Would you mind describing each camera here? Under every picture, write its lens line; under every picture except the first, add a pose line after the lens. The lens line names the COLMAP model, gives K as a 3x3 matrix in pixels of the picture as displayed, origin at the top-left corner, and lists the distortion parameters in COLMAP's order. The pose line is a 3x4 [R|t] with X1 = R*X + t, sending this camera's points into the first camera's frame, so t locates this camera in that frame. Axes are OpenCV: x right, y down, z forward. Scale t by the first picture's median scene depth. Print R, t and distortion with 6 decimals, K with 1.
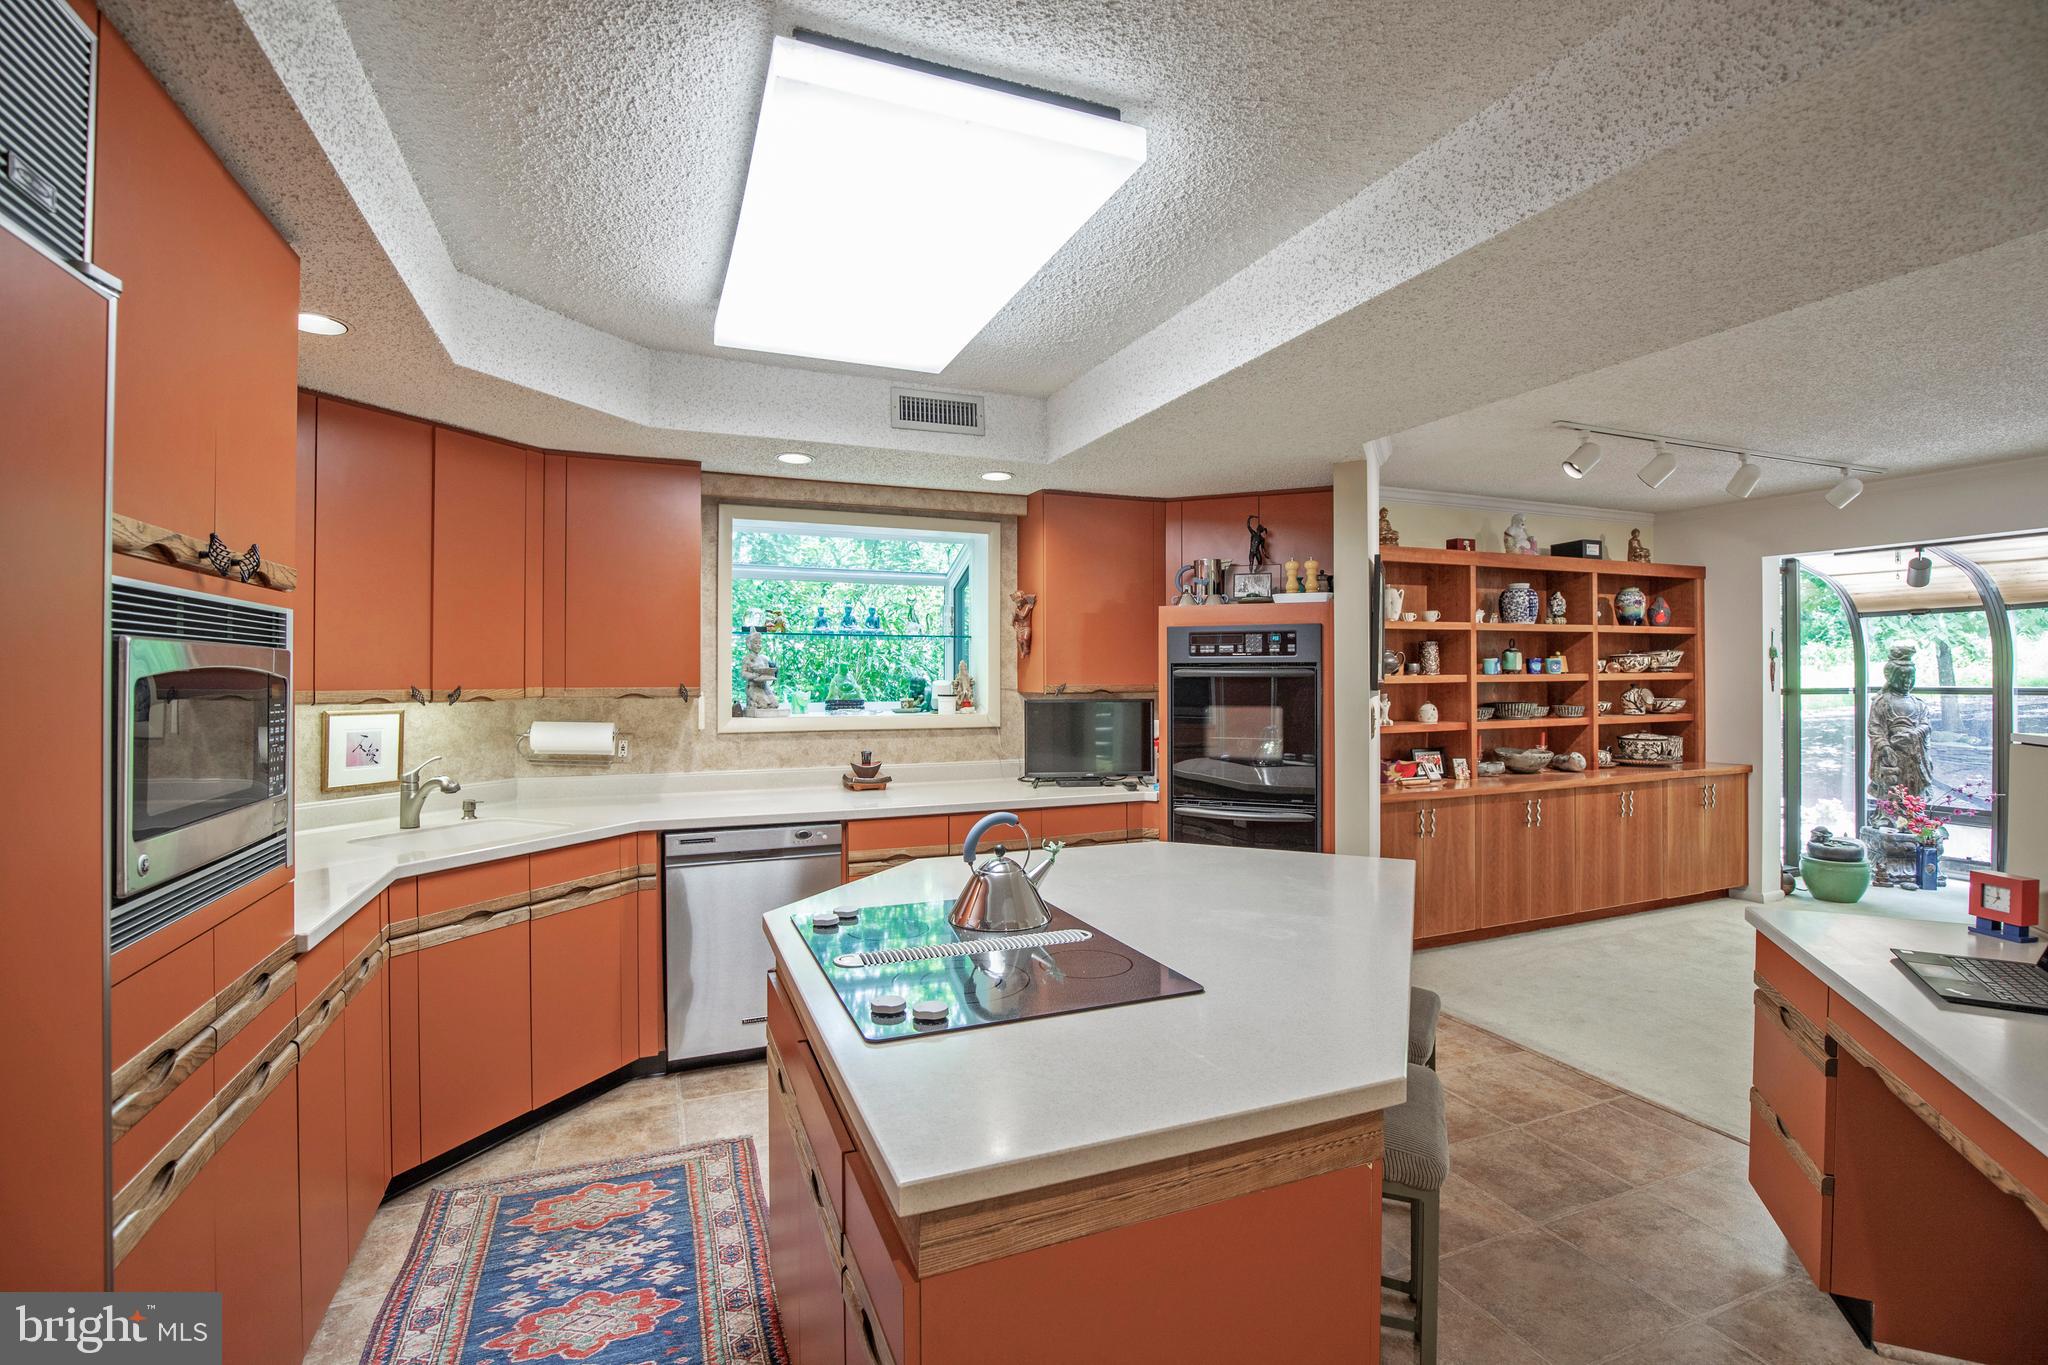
lens RADIAL K [[943.1, 0, 1035.0], [0, 943.1, 673.4], [0, 0, 1]] dist [-0.034680, 0.005149]
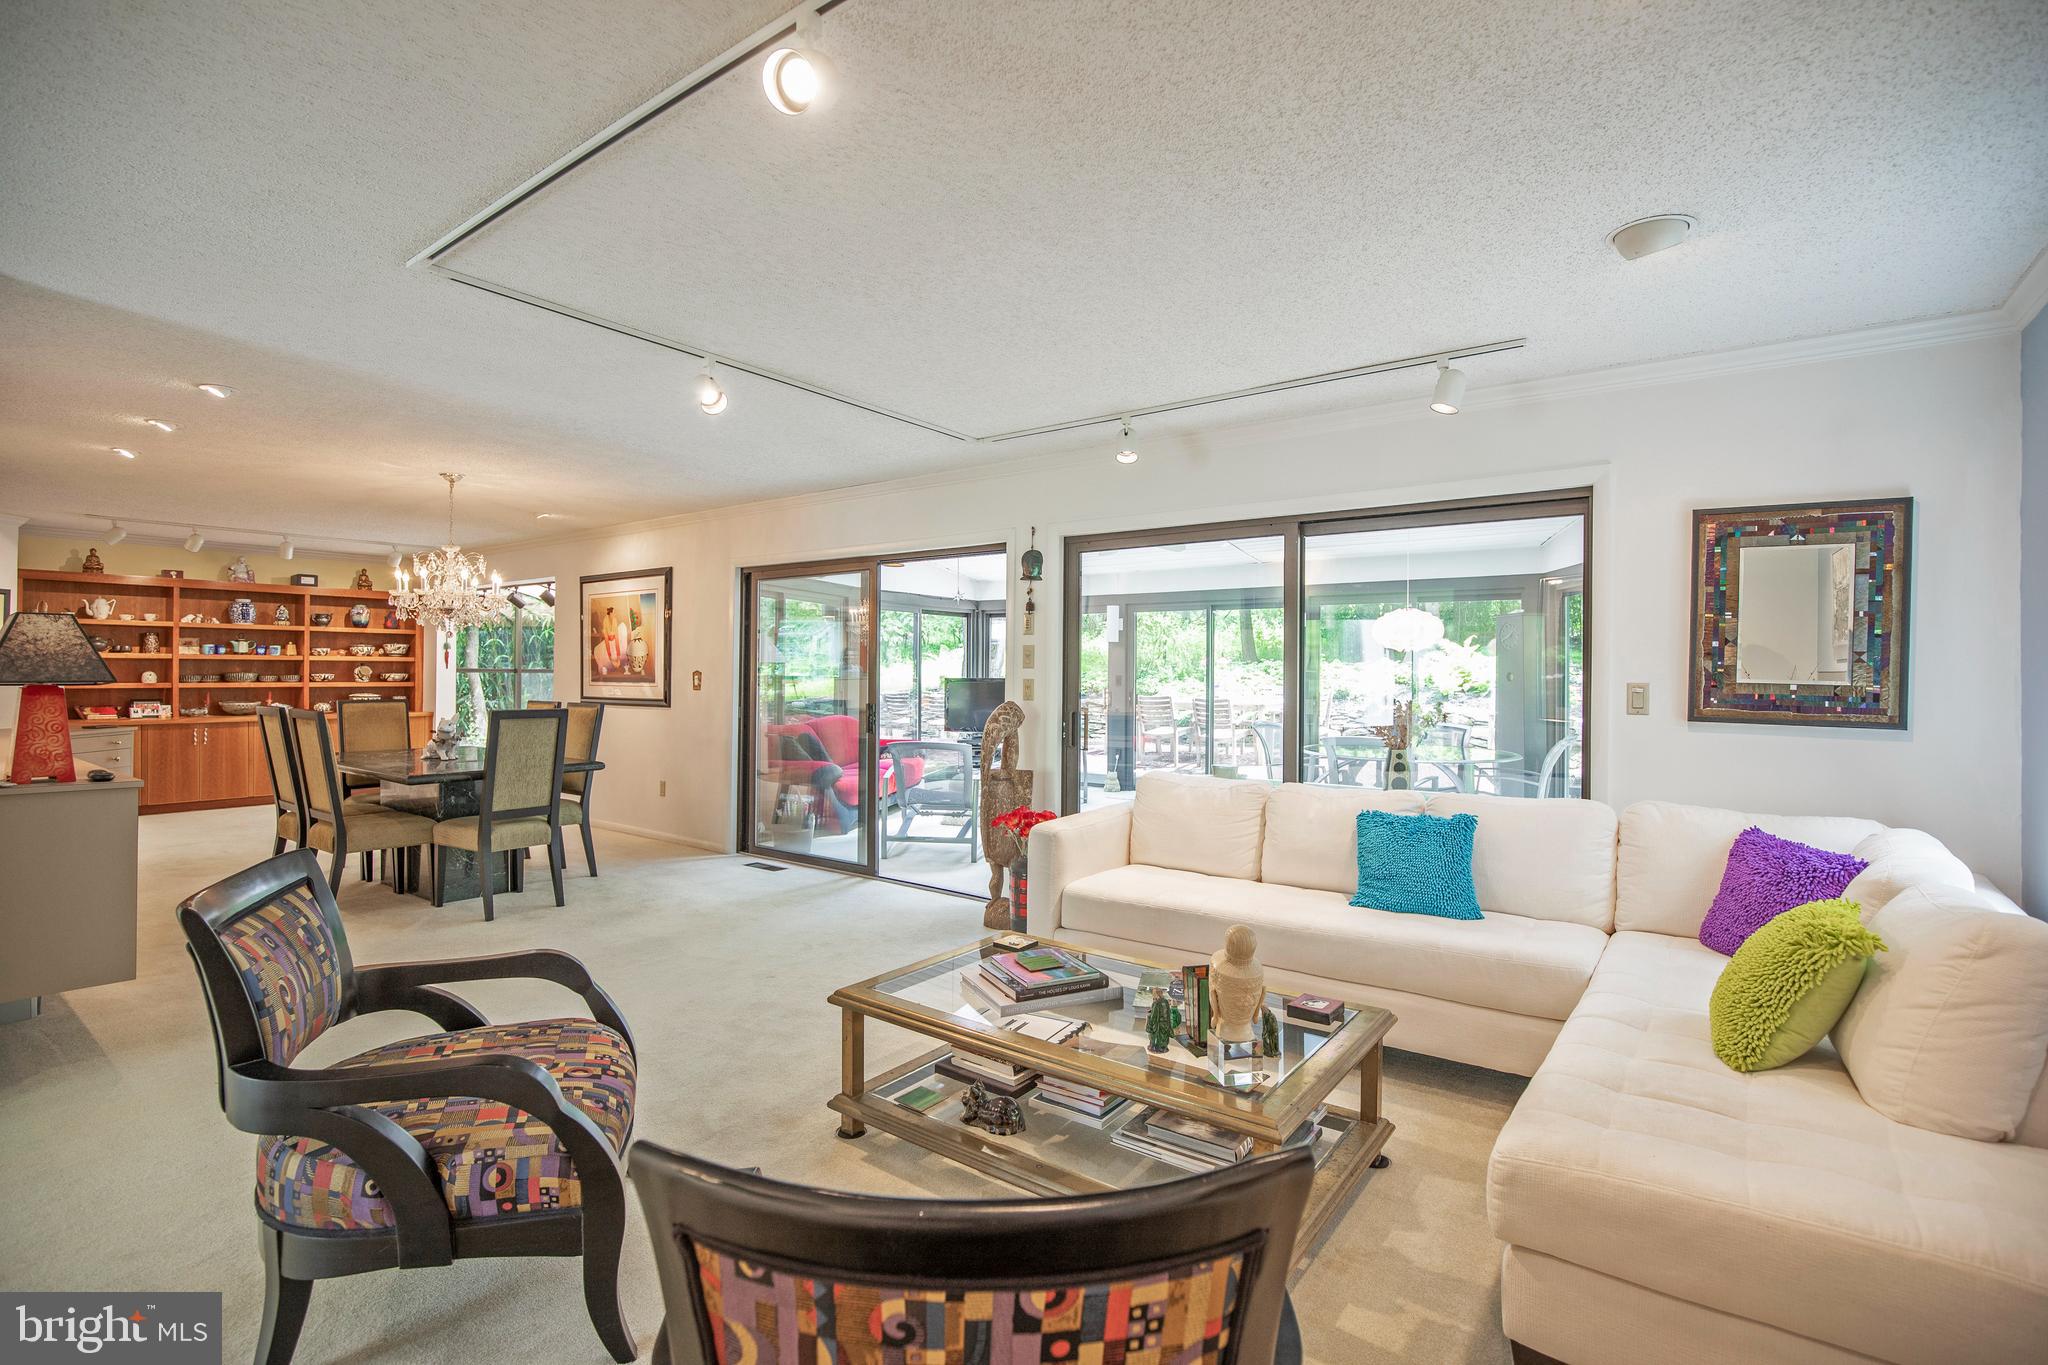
lens RADIAL K [[943.1, 0, 1031.6], [0, 943.1, 677.7], [0, 0, 1]] dist [-0.034680, 0.005149]
pose [[0.862958, 0.009133, 0.505193, 0.866969], [-0.011994, 0.999925, 0.002410, 0.019191], [-0.505133, -0.008139, 0.863003, -1.045439]]
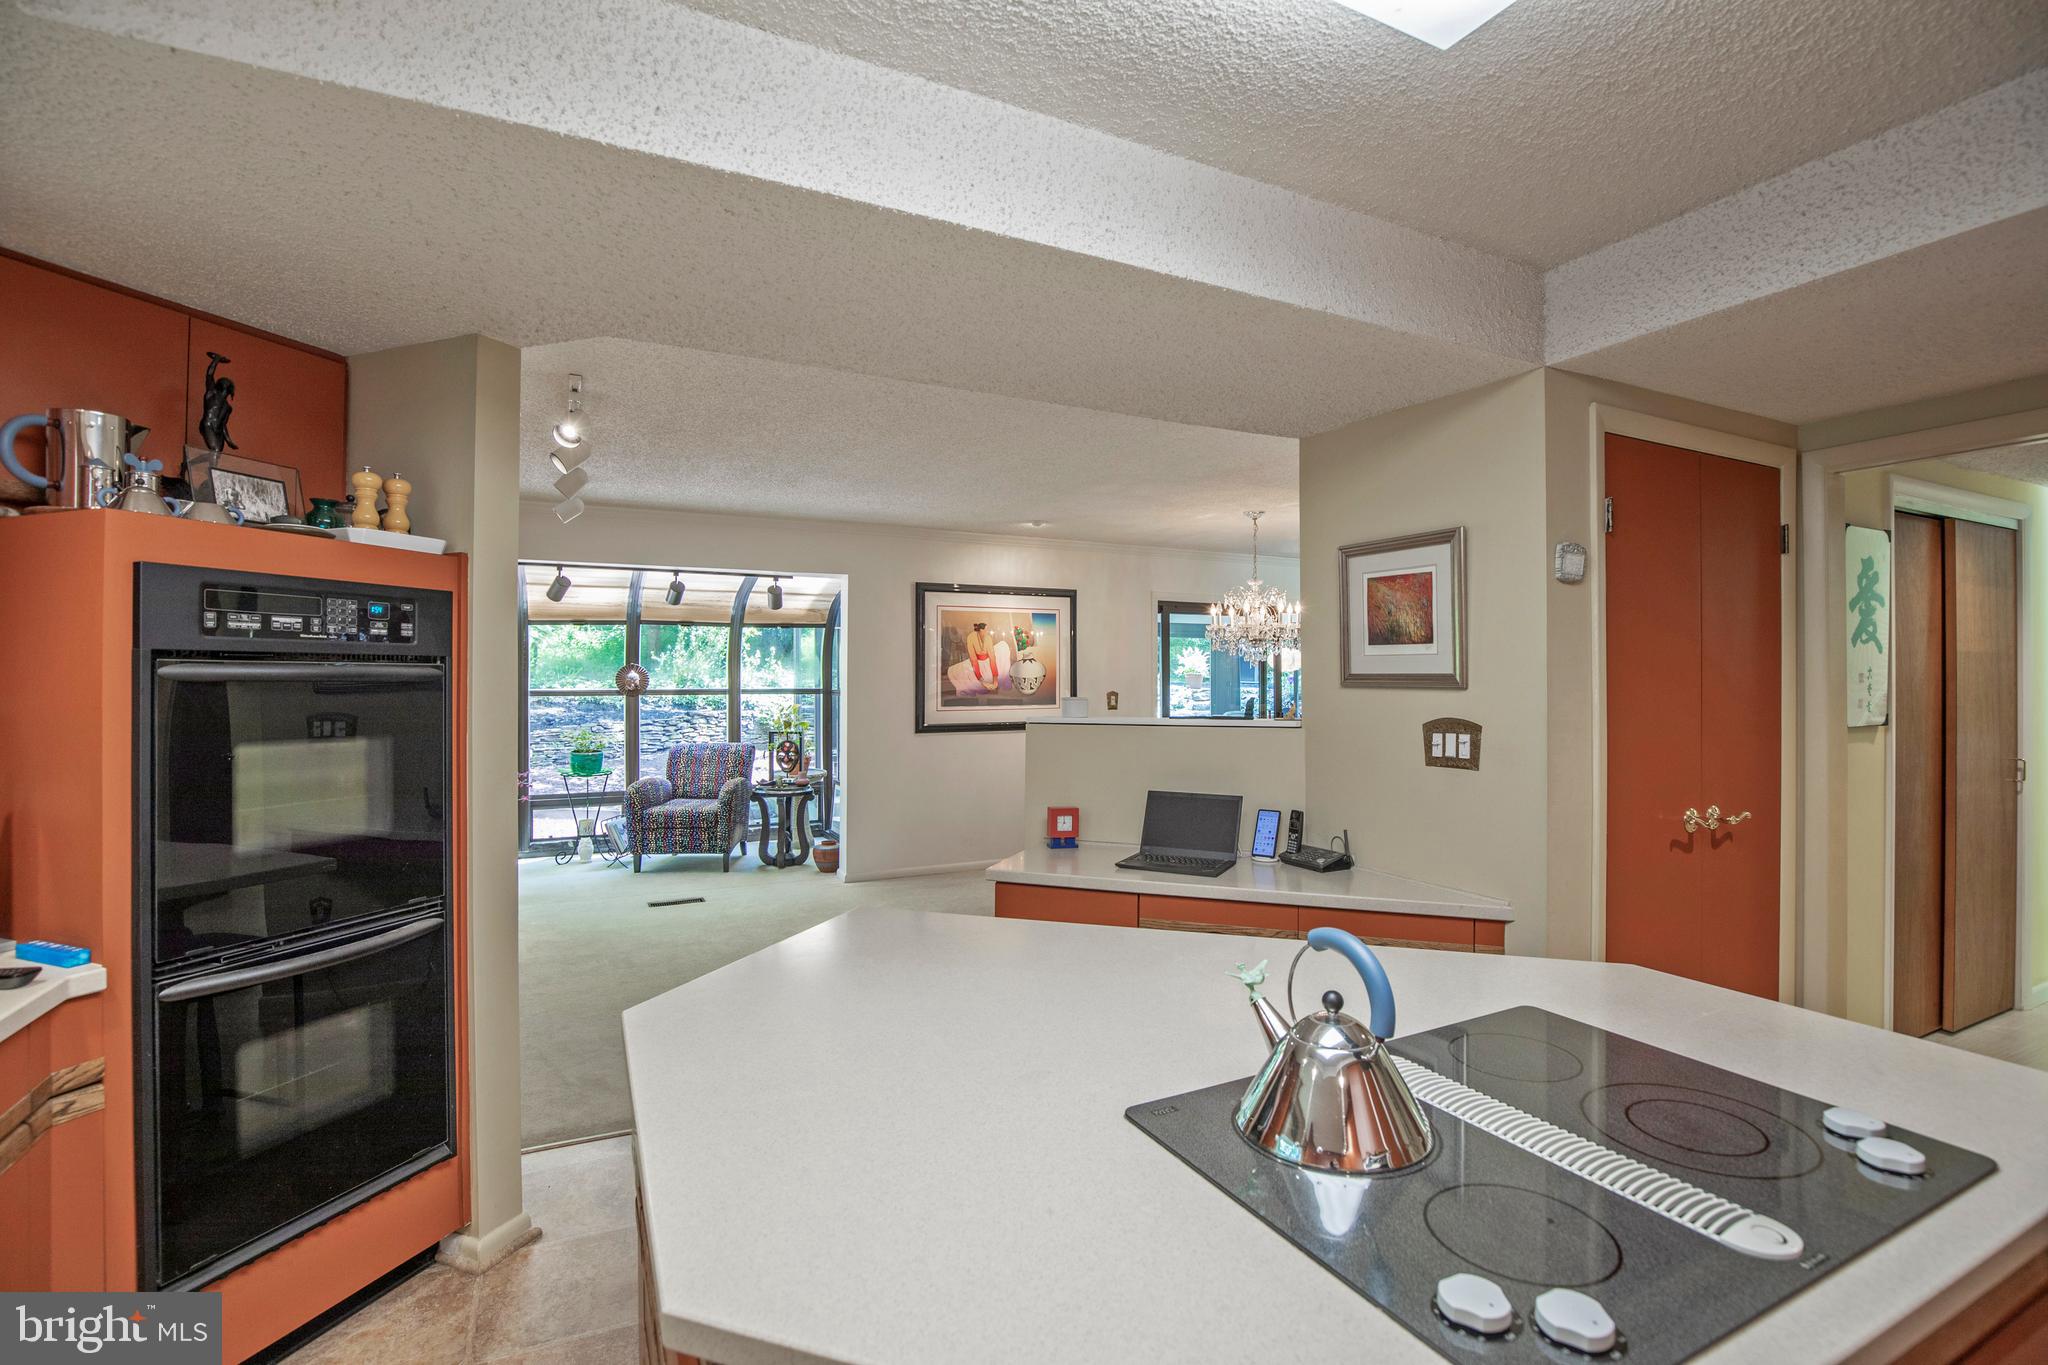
lens RADIAL K [[943.1, 0, 1035.1], [0, 943.1, 667.2], [0, 0, 1]] dist [-0.034680, 0.005149]
pose [[-0.070332, 0.013575, 0.997431, -0.205976], [0.000598, 0.999908, -0.013566, 0.002263], [-0.997523, -0.000358, -0.070334, 0.442691]]
